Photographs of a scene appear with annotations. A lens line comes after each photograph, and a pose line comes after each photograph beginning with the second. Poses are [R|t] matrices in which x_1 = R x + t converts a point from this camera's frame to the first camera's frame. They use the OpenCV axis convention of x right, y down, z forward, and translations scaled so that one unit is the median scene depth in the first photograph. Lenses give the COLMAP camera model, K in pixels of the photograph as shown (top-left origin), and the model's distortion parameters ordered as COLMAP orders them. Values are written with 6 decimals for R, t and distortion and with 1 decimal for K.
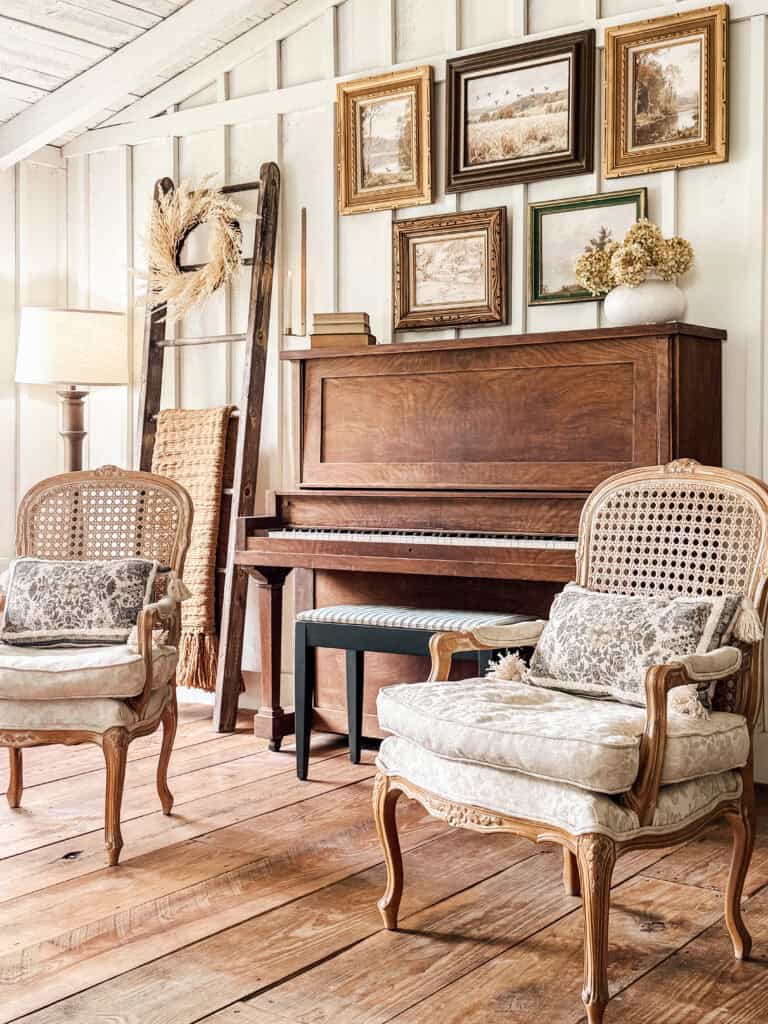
lens RADIAL K [[1332.8, 0, 383.3], [0, 1332.8, 509.7], [0, 0, 1]] dist [0.099248, 0.000000]
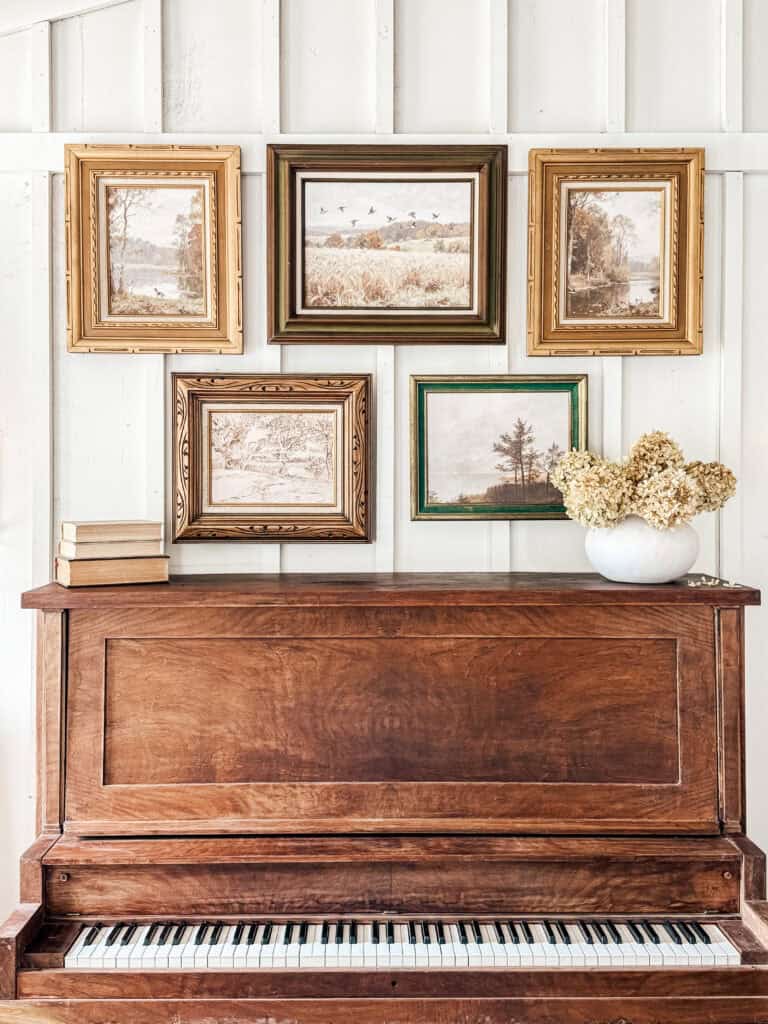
lens RADIAL K [[1109.9, 0, 384.9], [0, 1109.9, 510.6], [0, 0, 1]] dist [0.132218, 0.000000]
pose [[0.814008, -0.004400, 0.580837, -0.239141], [0.016447, 0.999745, -0.015477, -0.149041], [-0.580621, 0.022151, 0.813873, 0.538300]]
